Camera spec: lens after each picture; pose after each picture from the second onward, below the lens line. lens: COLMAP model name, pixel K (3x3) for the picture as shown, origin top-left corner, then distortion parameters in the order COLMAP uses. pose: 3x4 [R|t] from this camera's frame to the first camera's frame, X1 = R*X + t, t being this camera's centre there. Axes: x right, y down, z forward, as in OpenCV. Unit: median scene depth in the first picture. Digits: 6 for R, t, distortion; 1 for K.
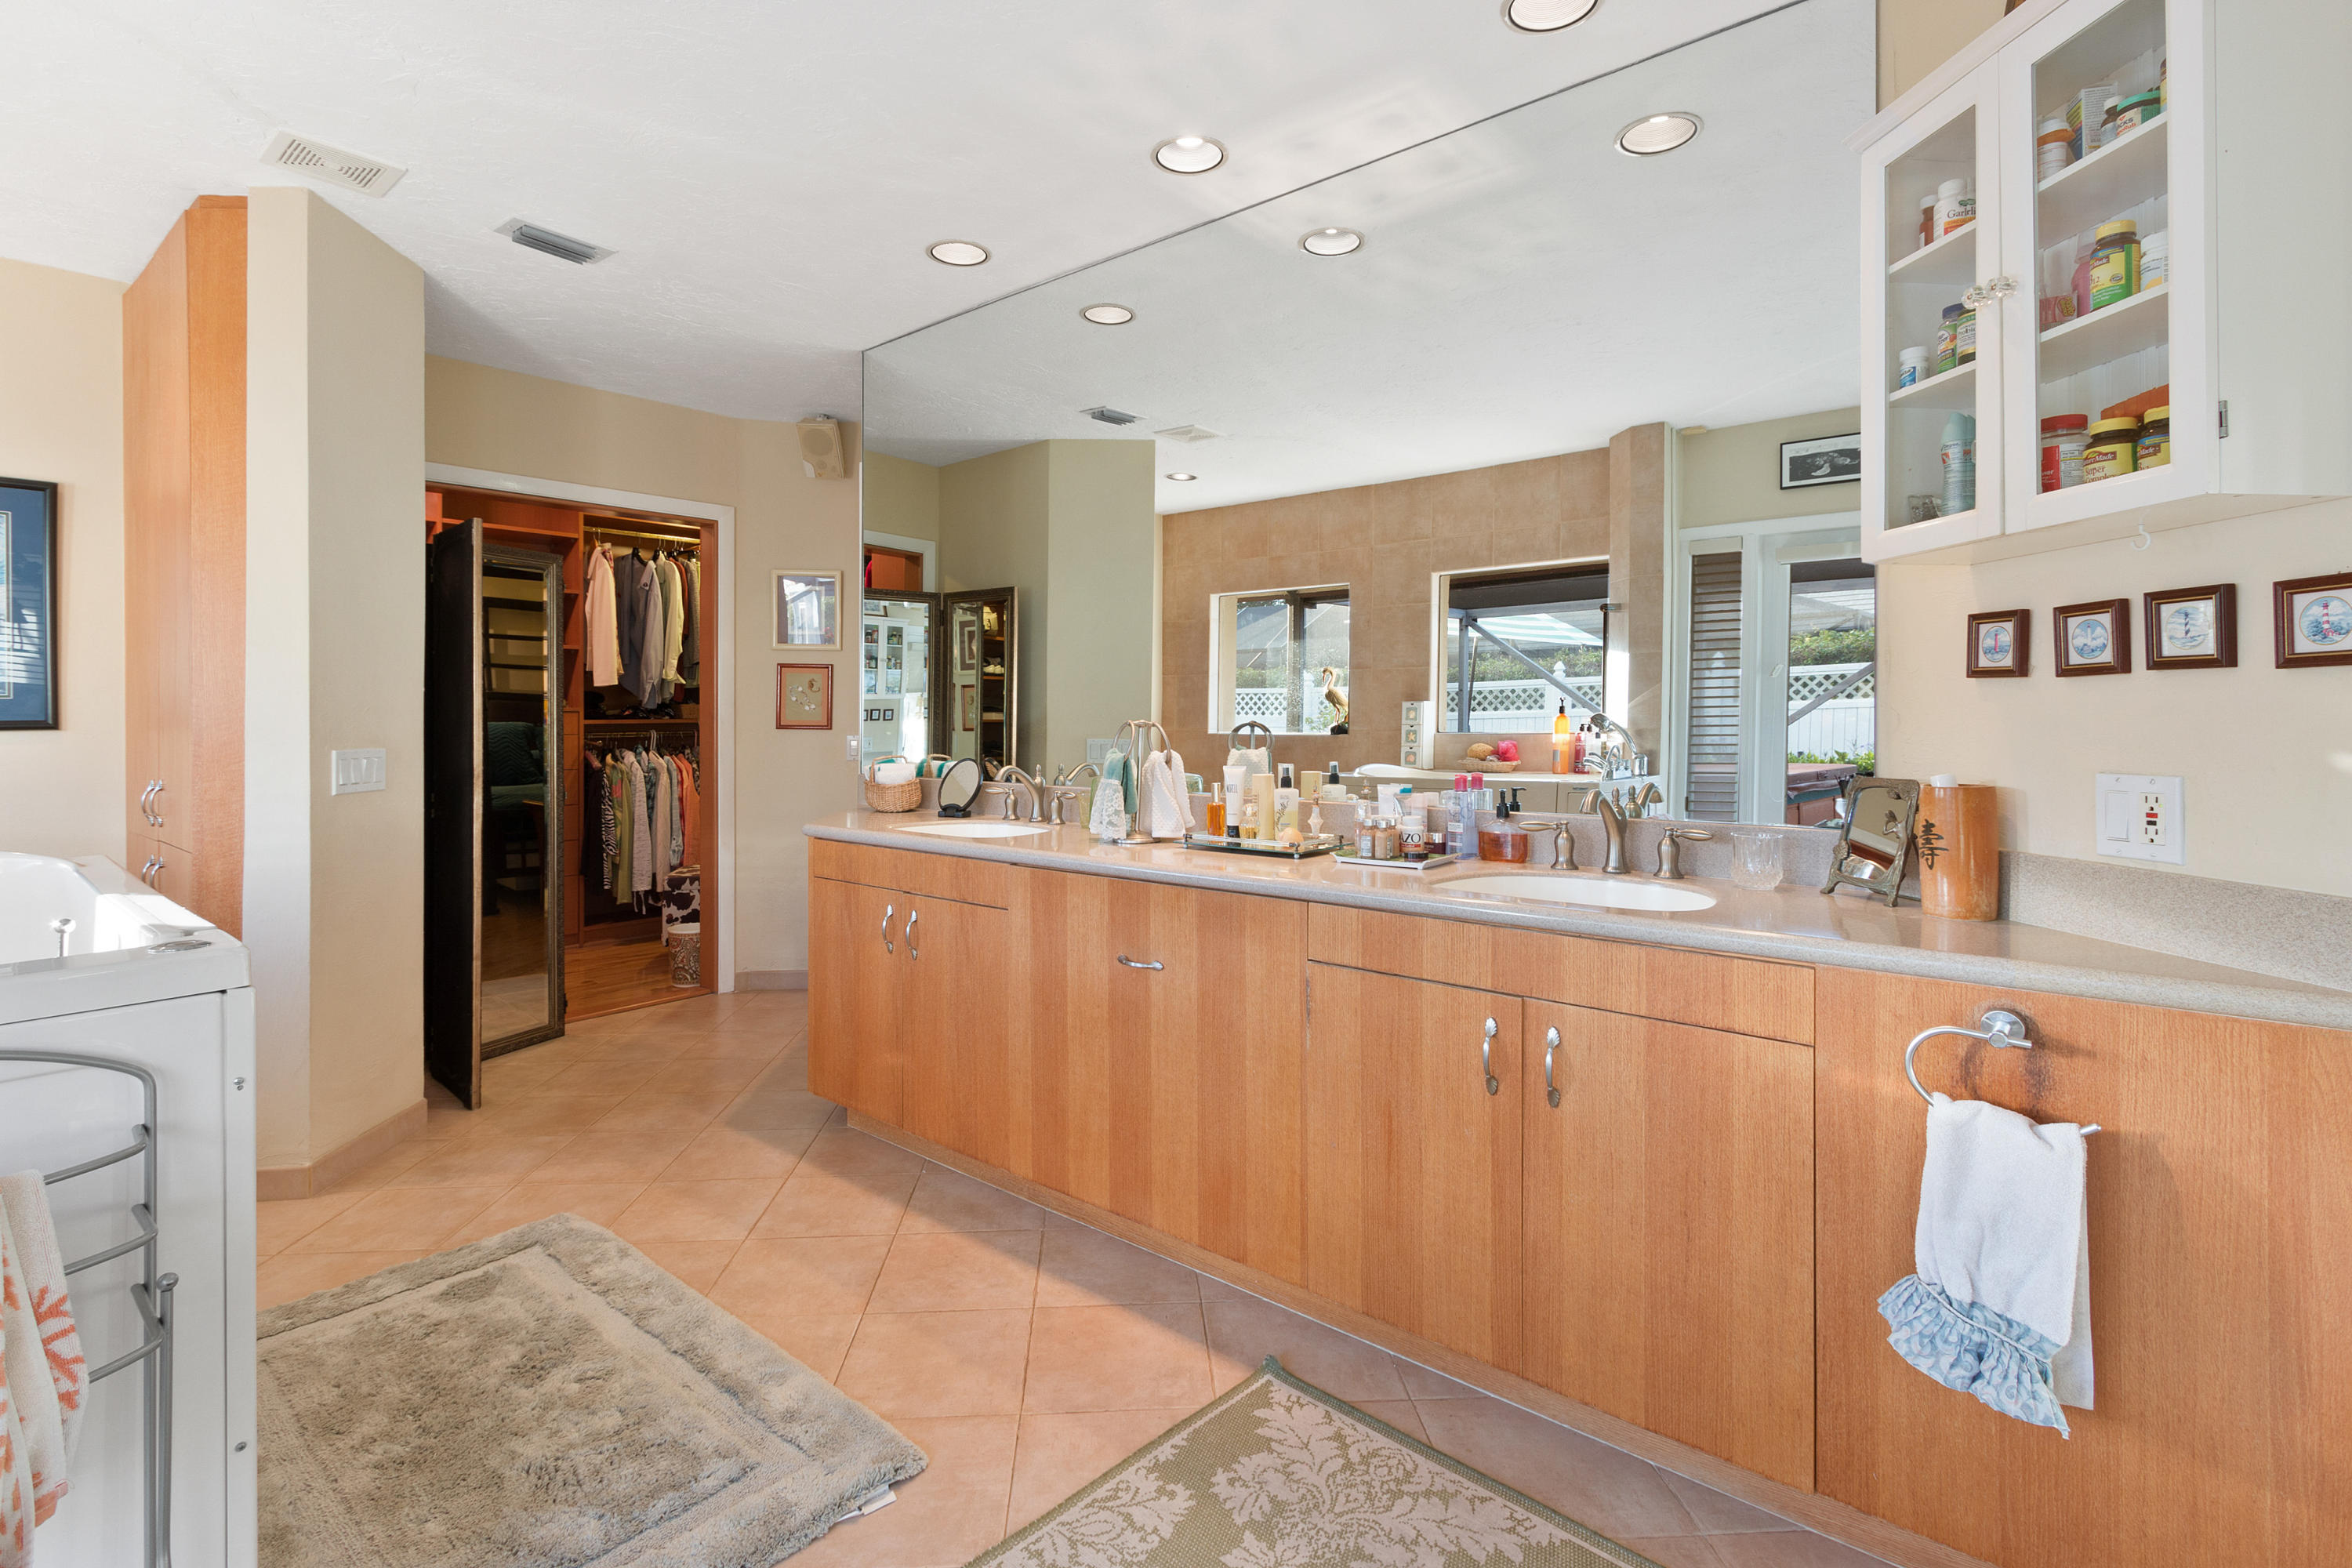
lens RADIAL K [[1082.3, 0, 1187.3], [0, 1082.3, 719.5], [0, 0, 1]] dist [0.002645, -0.000088]
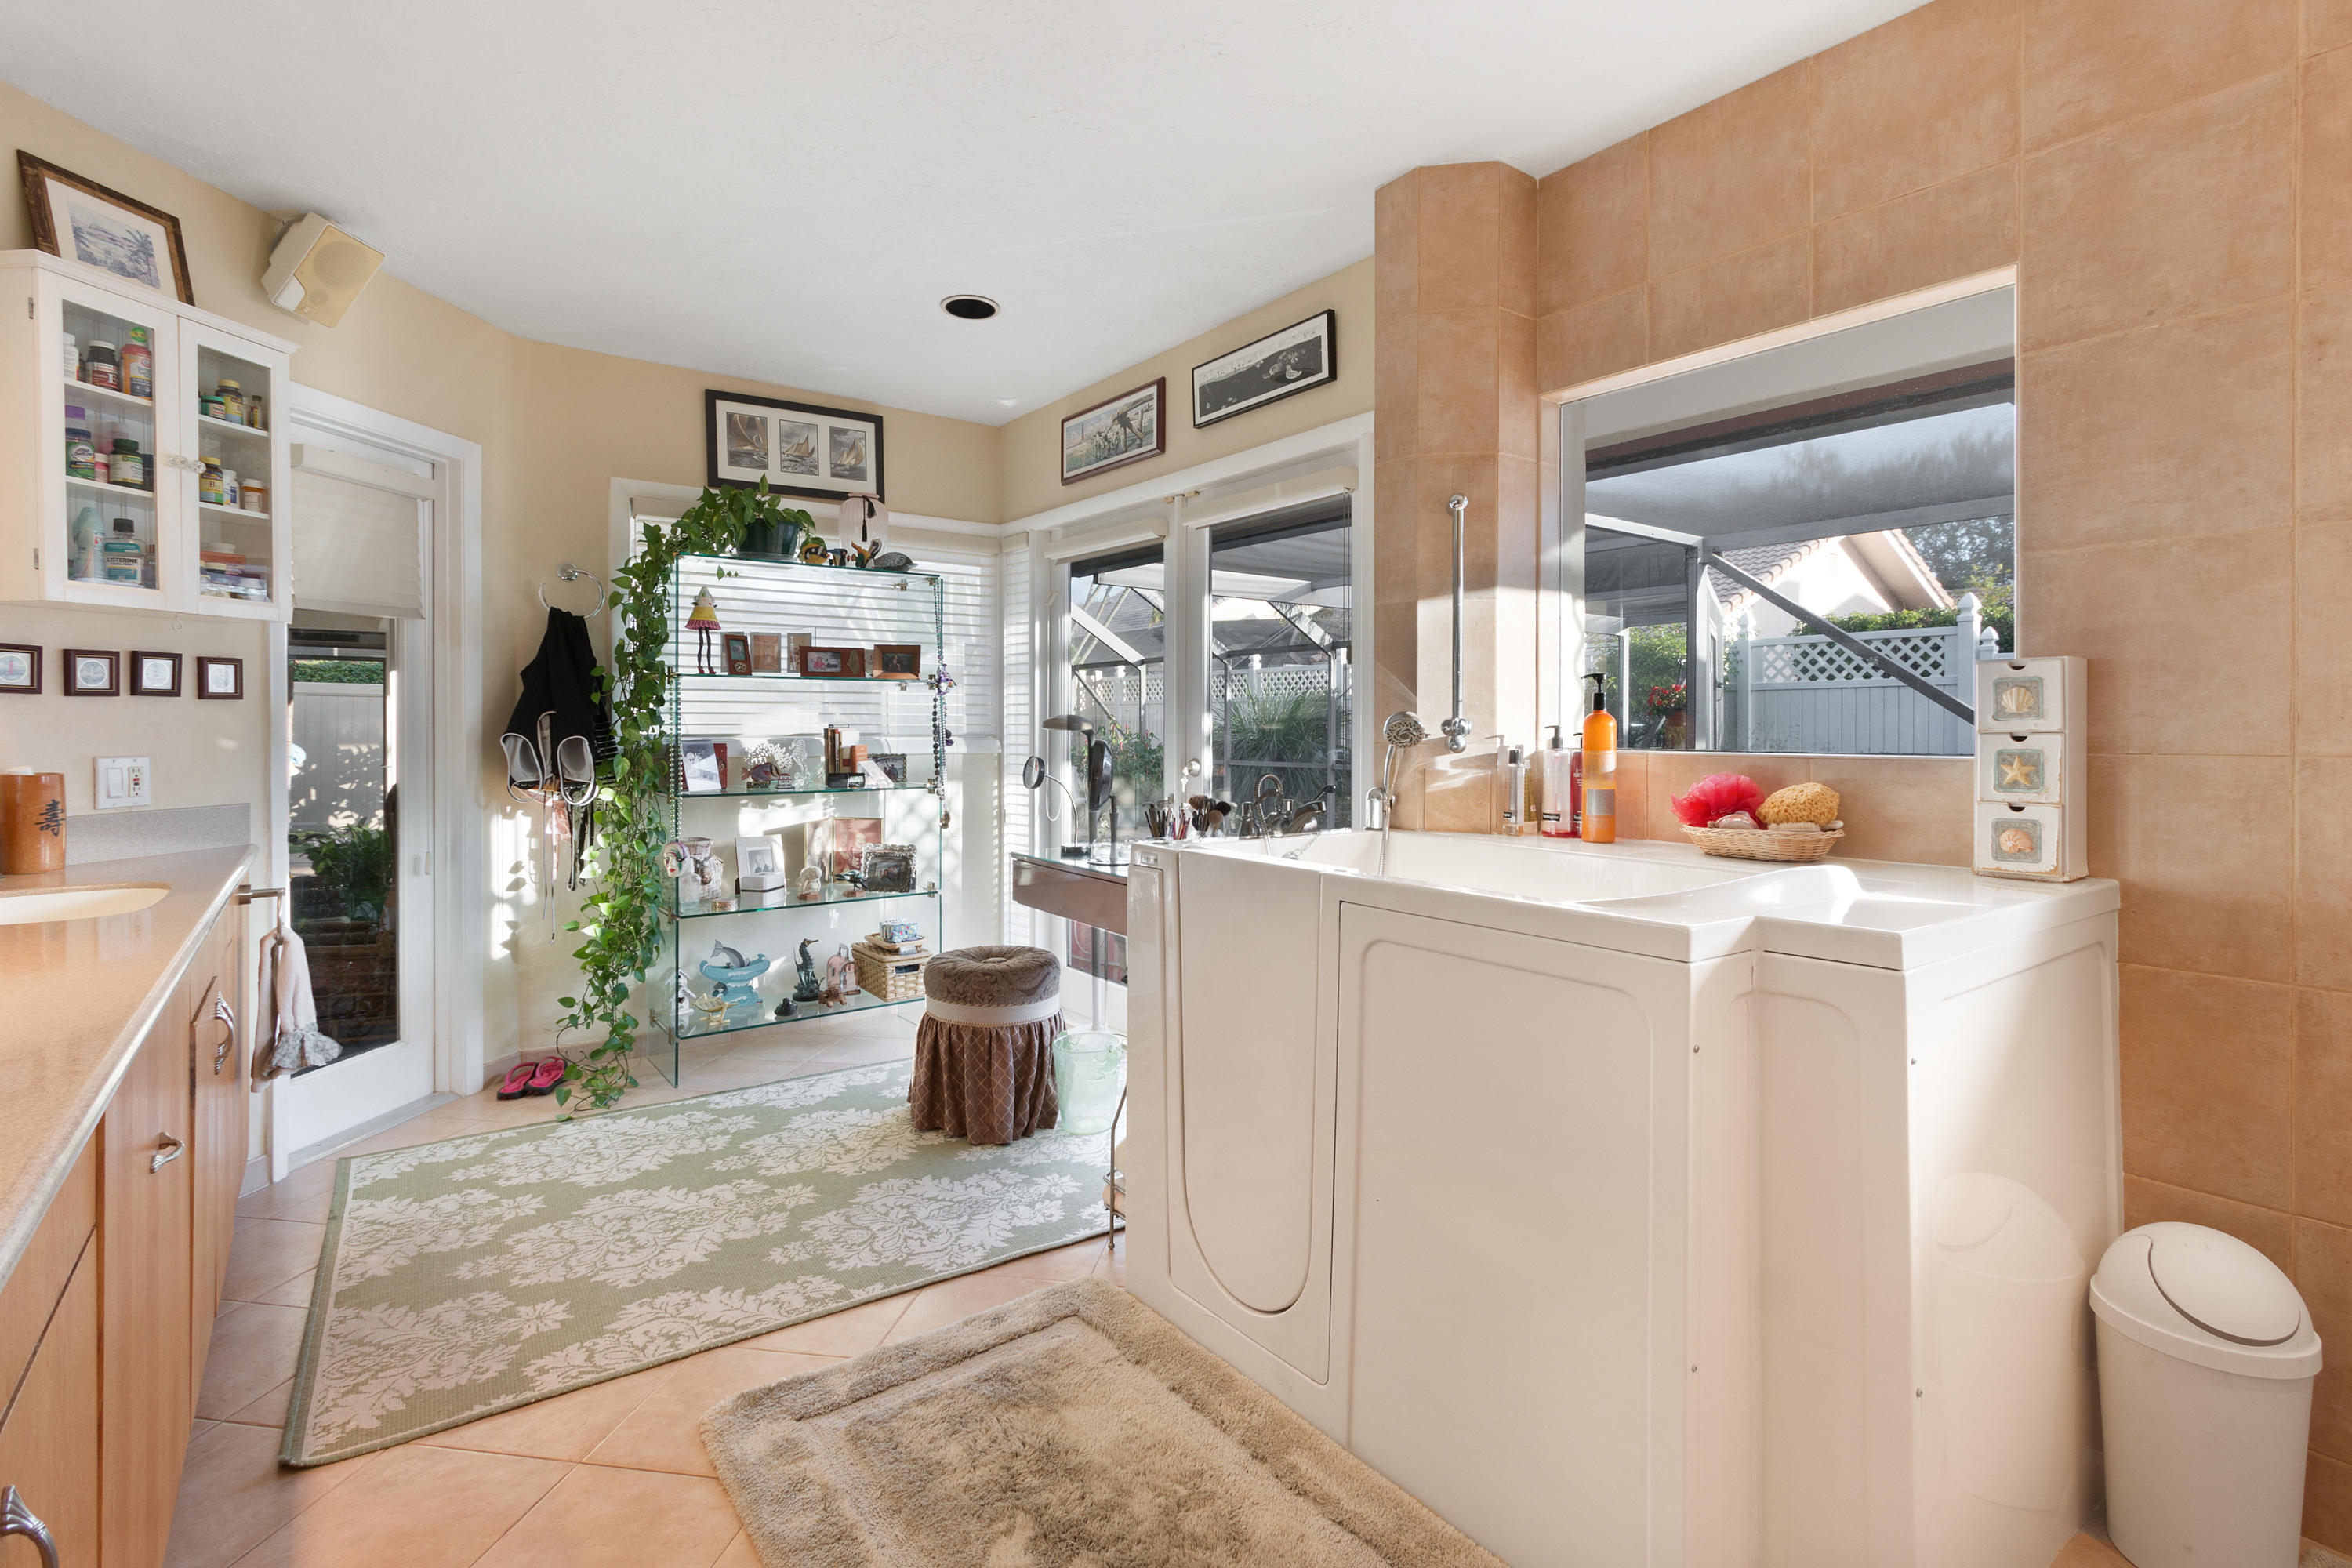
lens RADIAL K [[1080.3, 0, 1162.6], [0, 1080.3, 748.7], [0, 0, 1]] dist [0.003211, -0.001195]
pose [[-0.971333, -0.011867, 0.237428, -0.955413], [-0.007949, 0.999816, 0.017454, -0.003087], [-0.237591, 0.015067, -0.971248, 1.971062]]
